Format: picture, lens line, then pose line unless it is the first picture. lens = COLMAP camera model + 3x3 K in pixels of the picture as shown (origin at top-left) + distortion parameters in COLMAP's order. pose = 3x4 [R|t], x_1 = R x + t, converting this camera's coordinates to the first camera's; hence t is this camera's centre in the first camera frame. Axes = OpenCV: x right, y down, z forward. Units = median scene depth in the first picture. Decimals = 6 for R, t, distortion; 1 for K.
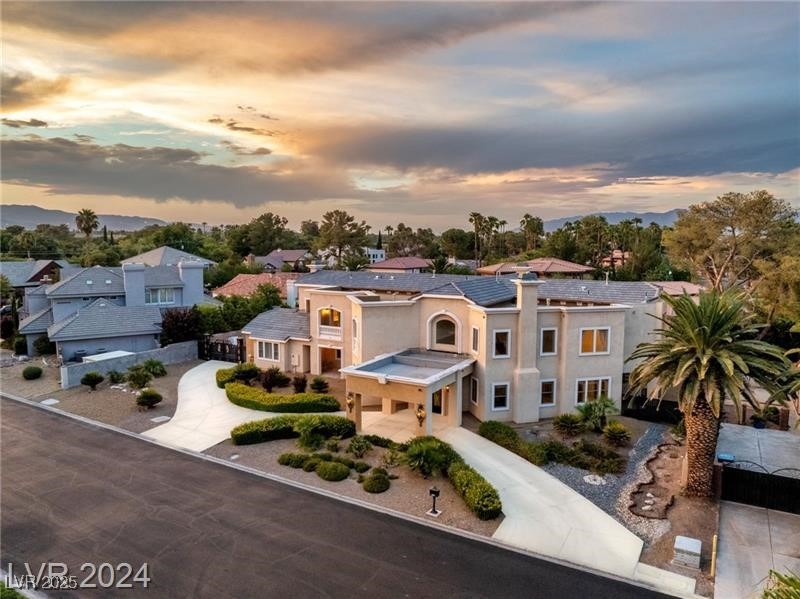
lens RADIAL K [[562.2, 0, 400.0], [0, 562.2, 299.5], [0, 0, 1]] dist [-0.043359, 0.004345]
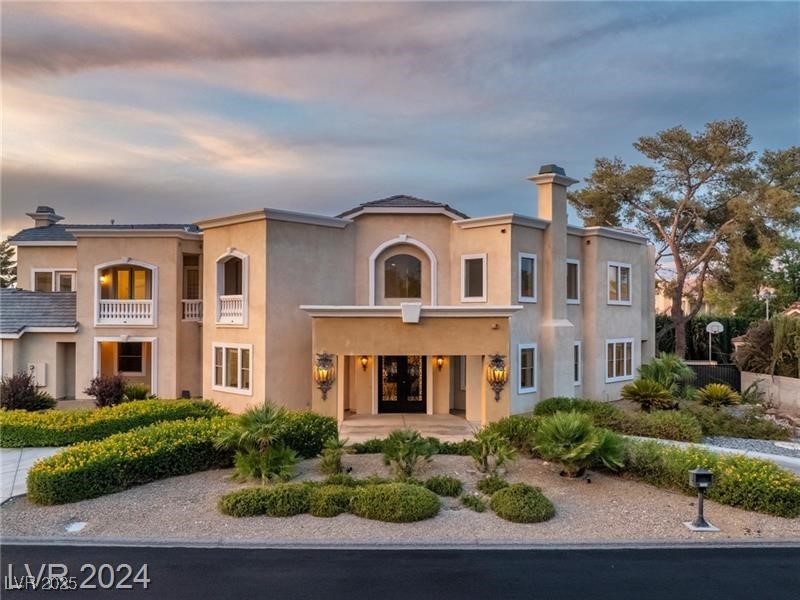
lens RADIAL K [[677.2, 0, 400.0], [0, 677.2, 300.0], [0, 0, 1]] dist [-0.059502, 0.002209]
pose [[0.849734, 0.016804, 0.526943, -0.285928], [0.053493, 0.991586, -0.117882, 0.163949], [-0.524491, 0.128356, 0.841685, 0.424407]]
